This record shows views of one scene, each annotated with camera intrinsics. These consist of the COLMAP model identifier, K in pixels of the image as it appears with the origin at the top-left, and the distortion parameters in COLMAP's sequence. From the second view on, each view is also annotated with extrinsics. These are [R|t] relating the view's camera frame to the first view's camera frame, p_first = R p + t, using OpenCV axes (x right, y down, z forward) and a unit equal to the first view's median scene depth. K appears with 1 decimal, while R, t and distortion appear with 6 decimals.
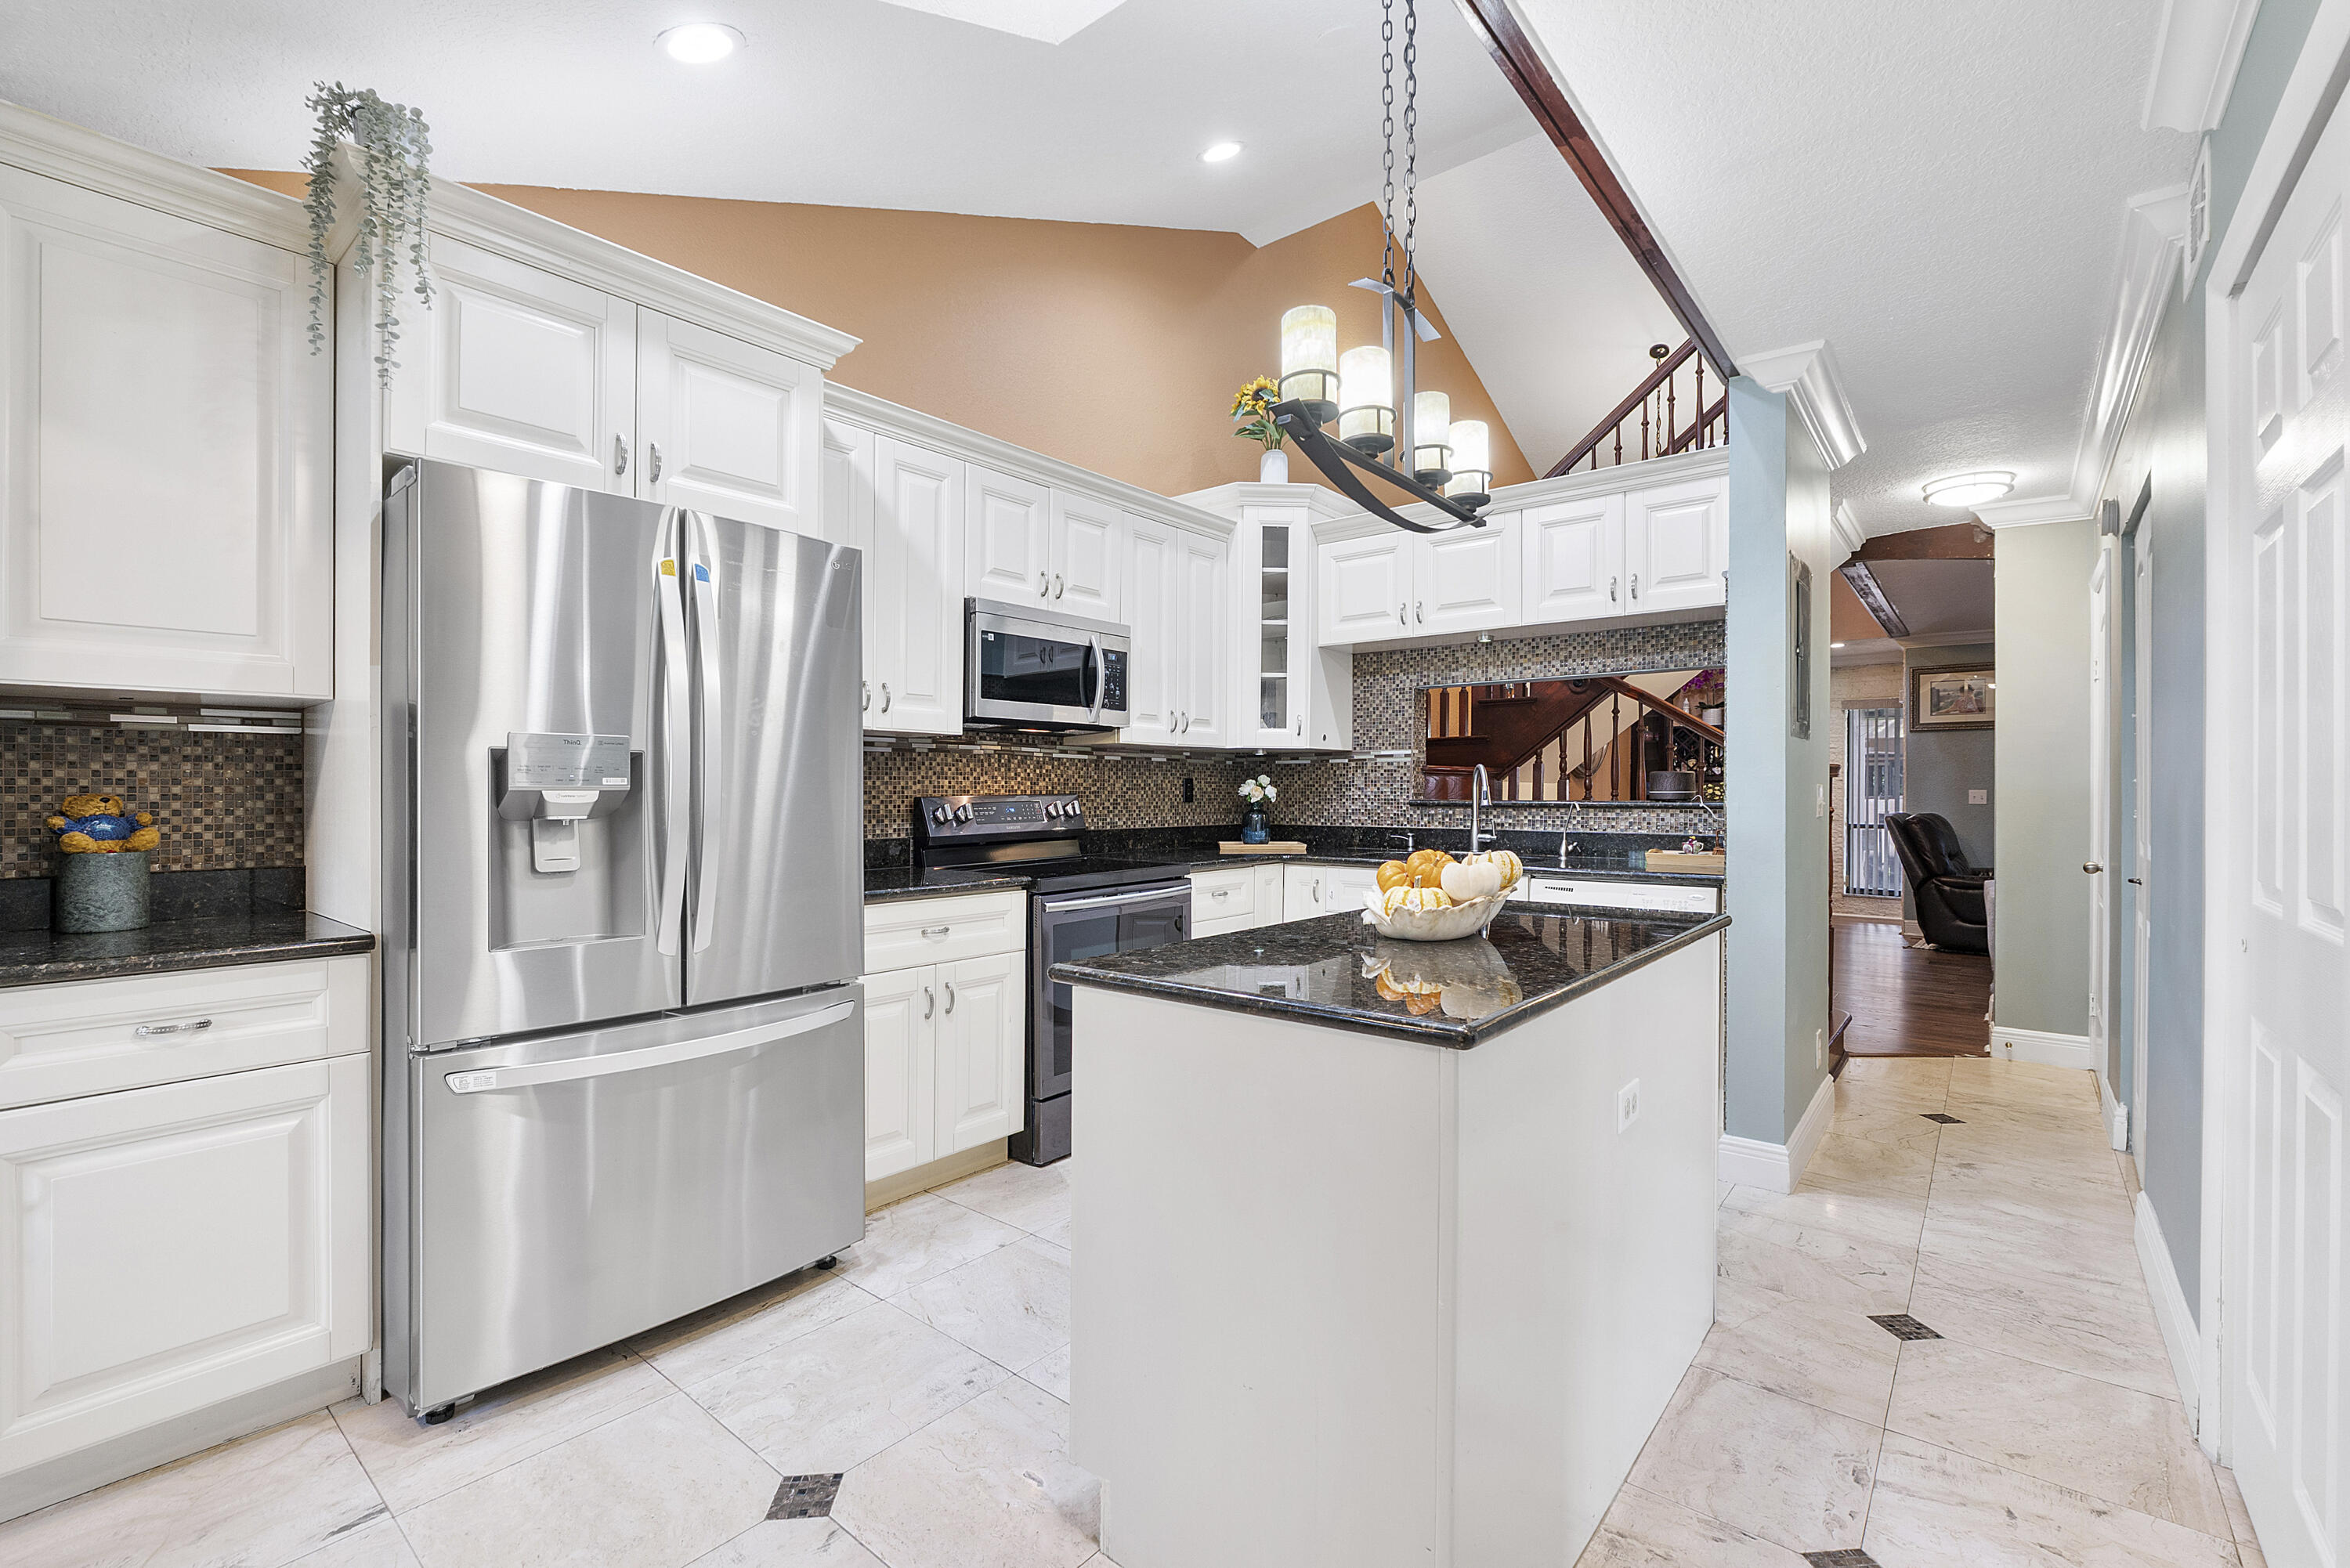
lens RADIAL K [[994.8, 0, 1196.6], [0, 994.8, 793.3], [0, 0, 1]] dist [-0.007185, -0.000613]
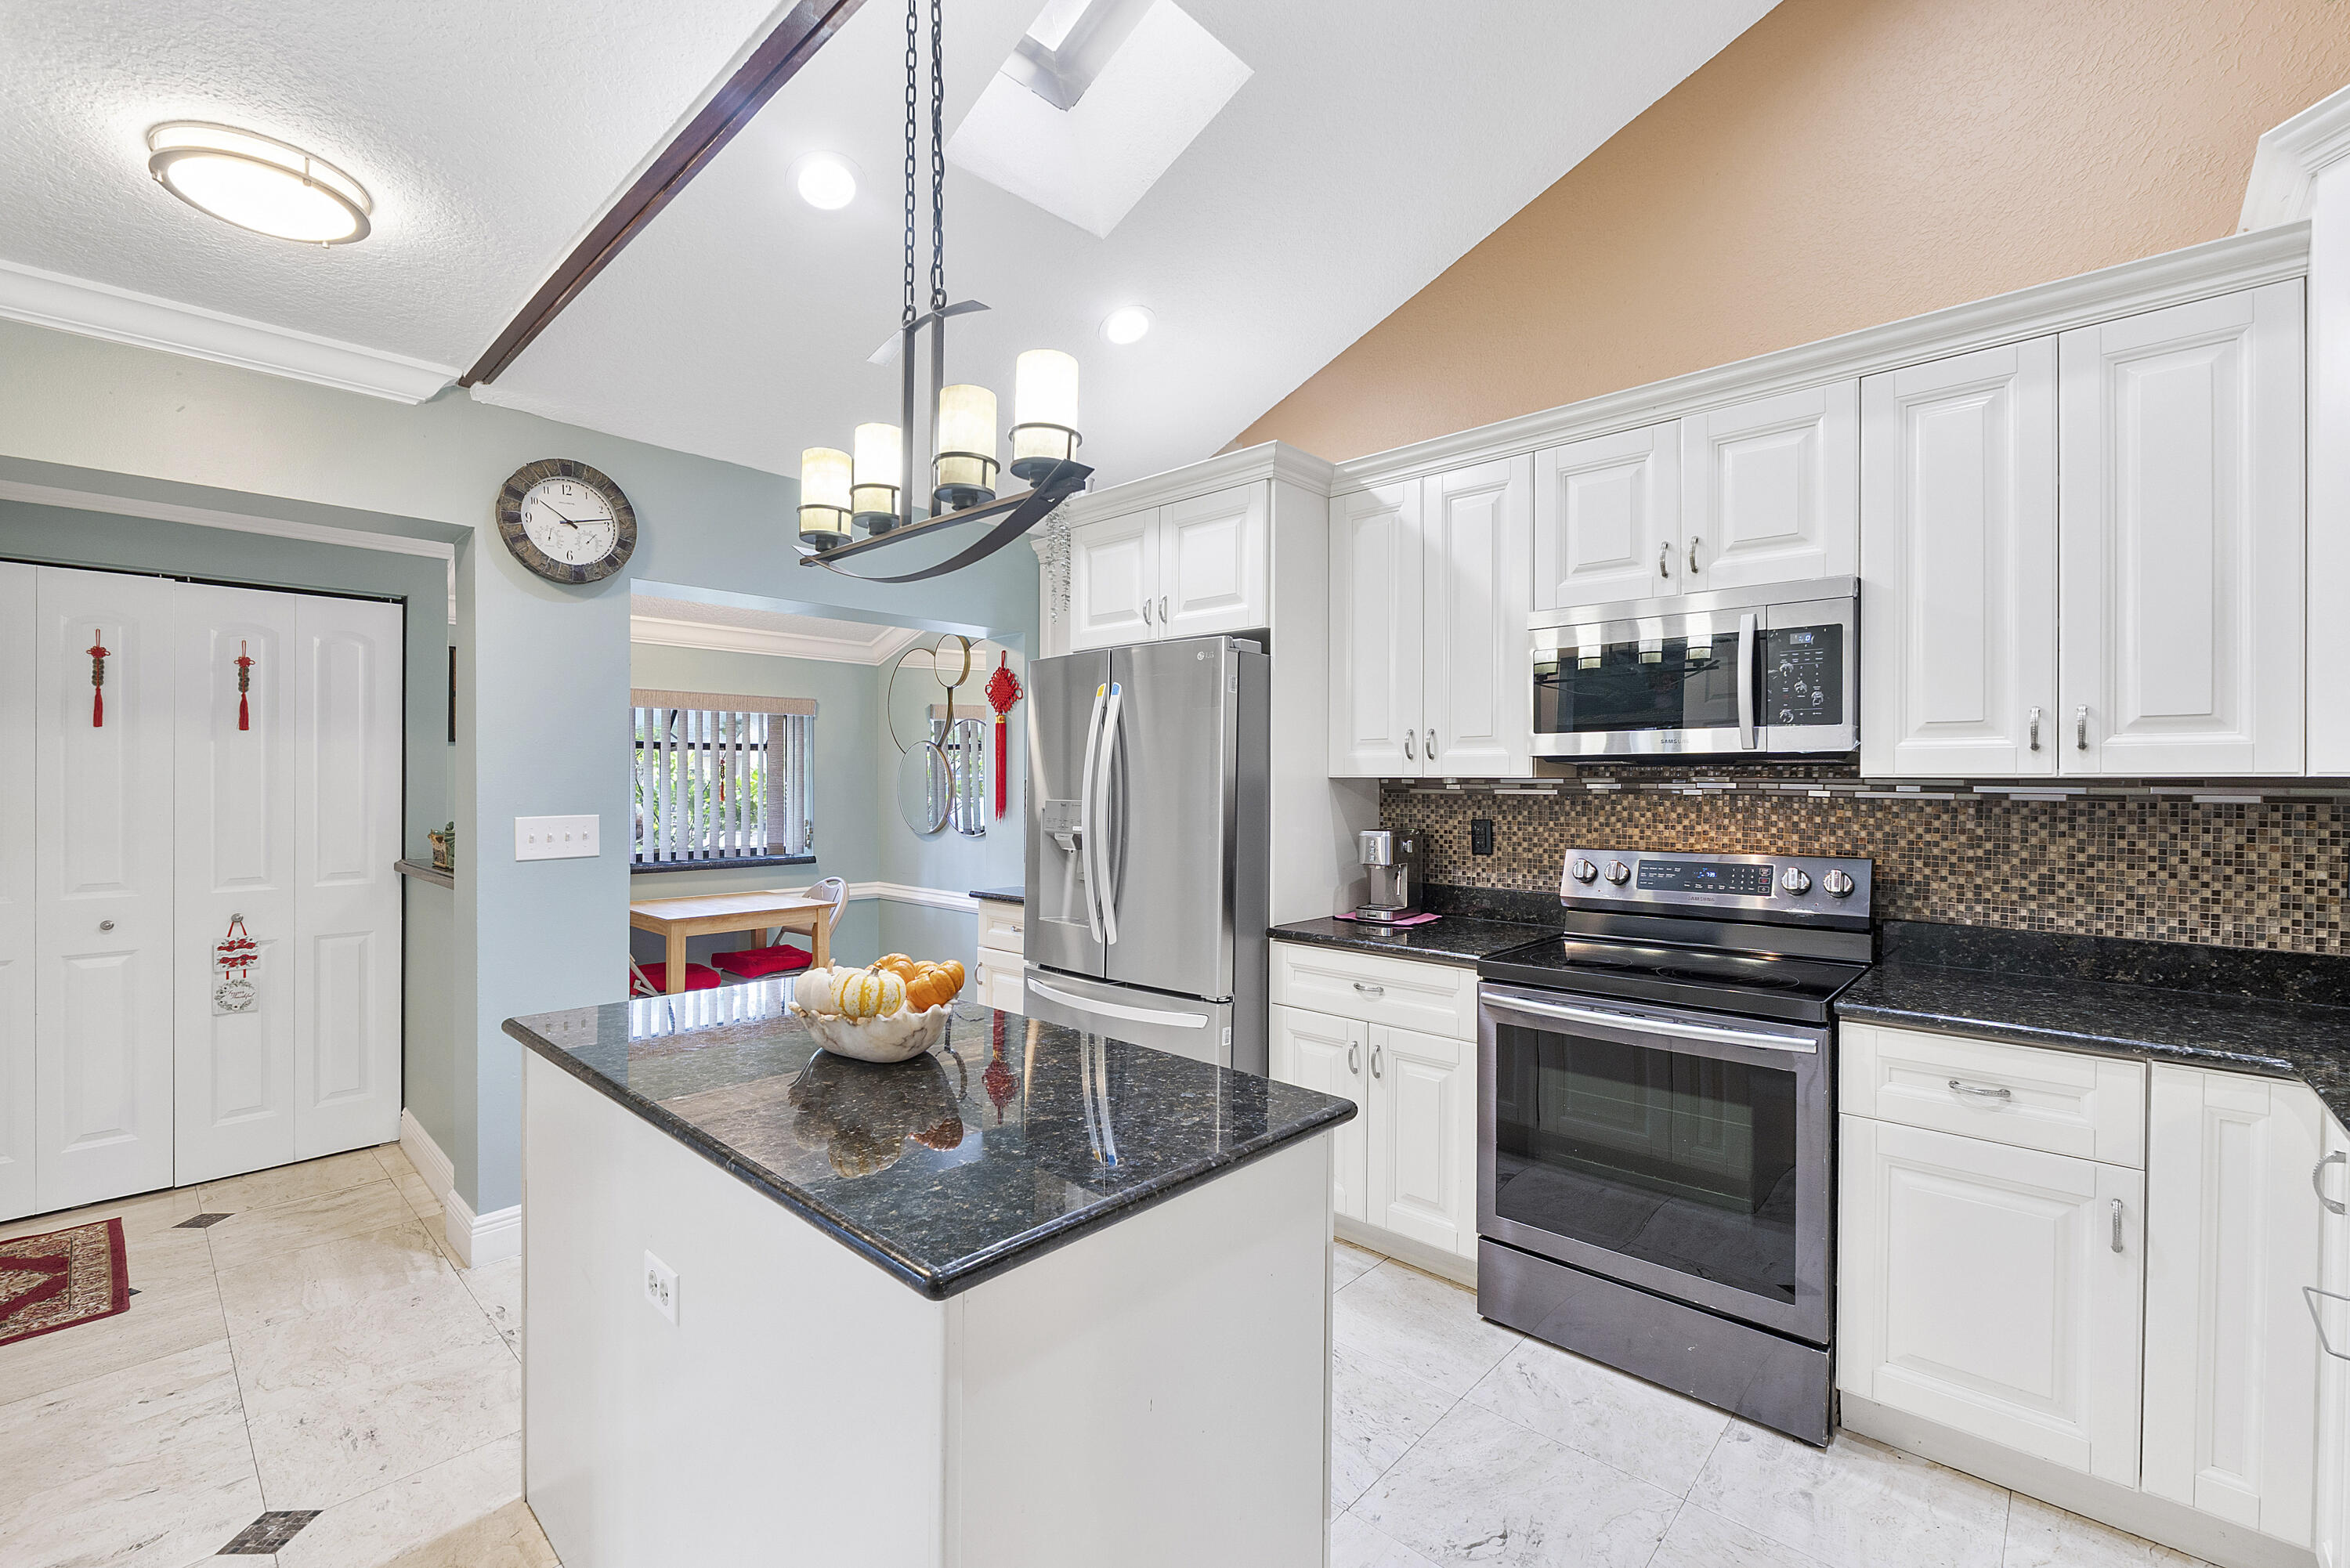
lens RADIAL K [[994.8, 0, 1169.8], [0, 994.8, 776.8], [0, 0, 1]] dist [-0.007185, -0.000613]
pose [[-0.052834, -0.003858, -0.998596, 0.542279], [-0.006110, 0.999975, -0.003540, -0.048025], [0.998585, 0.005914, -0.052856, 0.645123]]
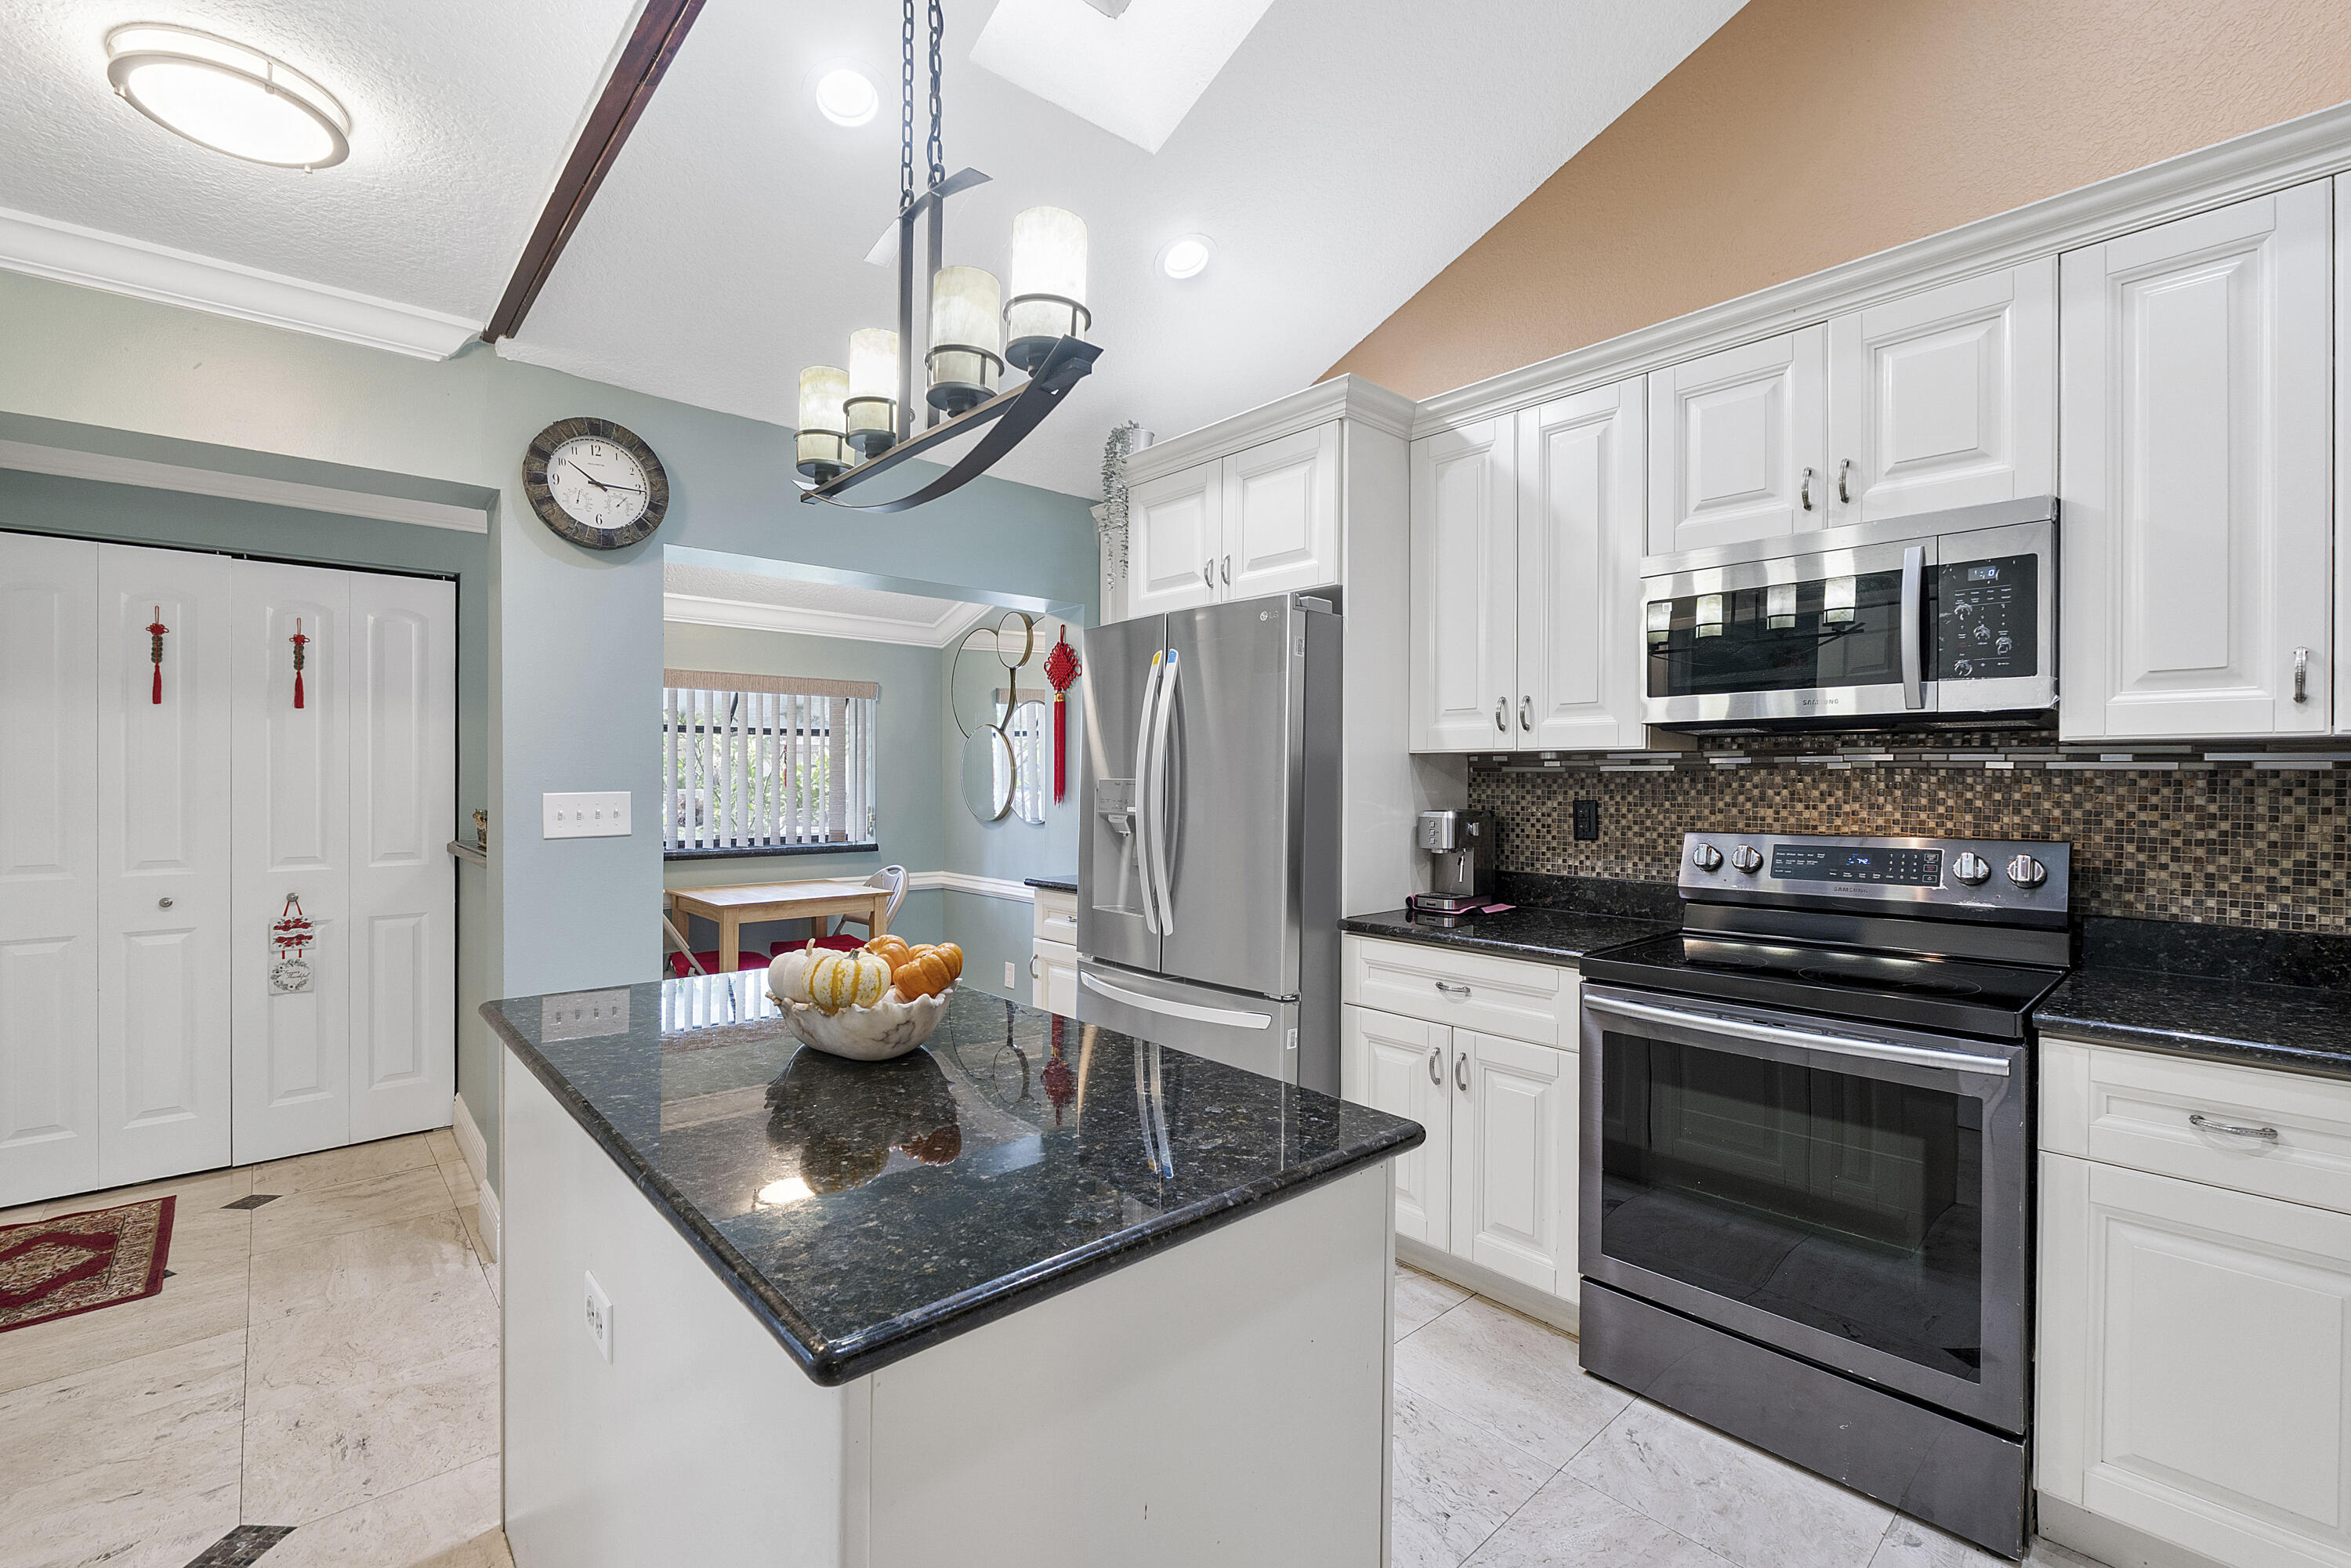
lens RADIAL K [[995.3, 0, 1177.1], [0, 995.3, 779.1], [0, 0, 1]] dist [-0.007185, -0.000613]
pose [[-0.137203, -0.002002, -0.990541, 0.467342], [-0.006806, 0.999976, -0.001078, -0.029579], [0.990520, 0.006594, -0.137213, 0.663979]]
